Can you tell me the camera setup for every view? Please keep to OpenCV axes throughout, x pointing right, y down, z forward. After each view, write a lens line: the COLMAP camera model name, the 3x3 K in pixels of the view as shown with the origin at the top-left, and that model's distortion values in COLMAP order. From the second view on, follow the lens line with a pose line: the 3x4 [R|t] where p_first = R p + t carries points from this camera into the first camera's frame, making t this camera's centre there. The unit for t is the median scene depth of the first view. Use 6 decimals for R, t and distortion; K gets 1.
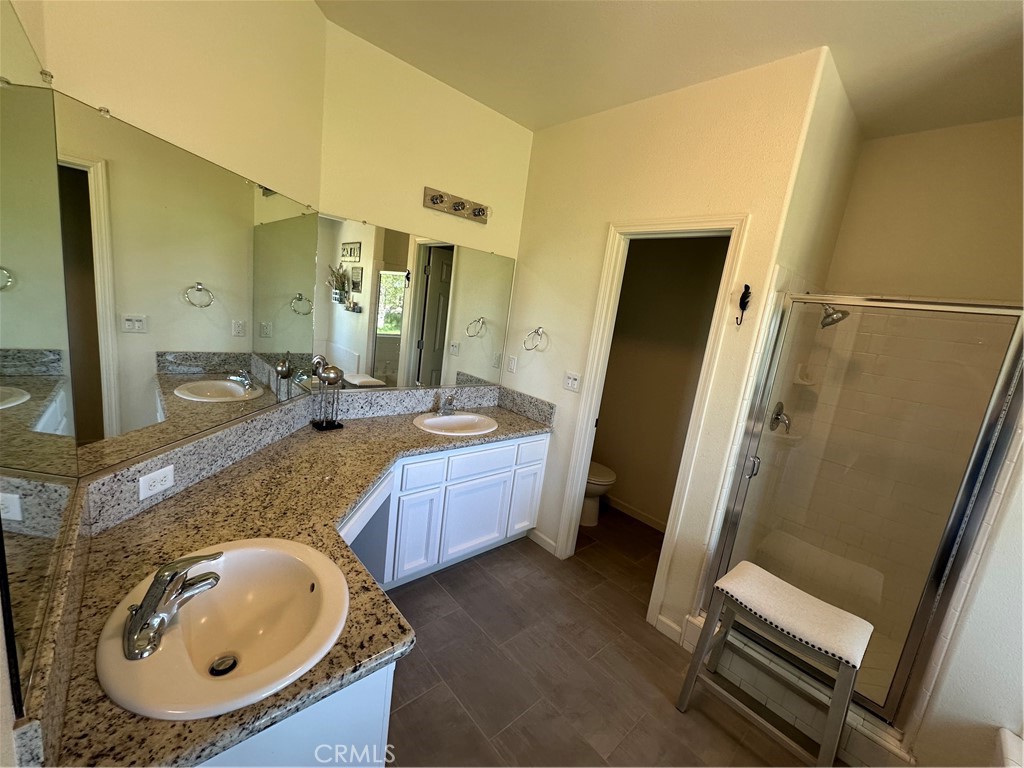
lens RADIAL K [[408.9, 0, 511.8], [0, 408.9, 382.4], [0, 0, 1]] dist [-0.003470, 0.000620]
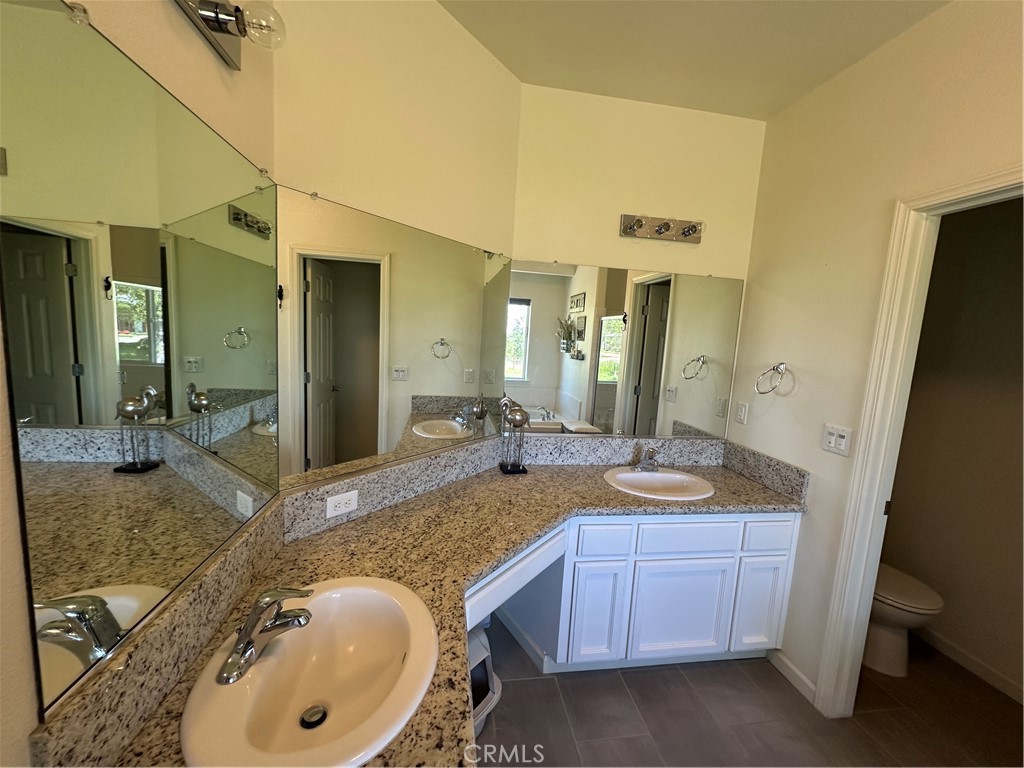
lens RADIAL K [[408.9, 0, 511.8], [0, 408.9, 382.4], [0, 0, 1]] dist [-0.003470, 0.000620]
pose [[0.835955, -0.016082, -0.548562, 0.072951], [-0.051333, 0.992897, -0.107334, 0.004150], [0.546392, 0.117886, 0.829192, 0.142347]]
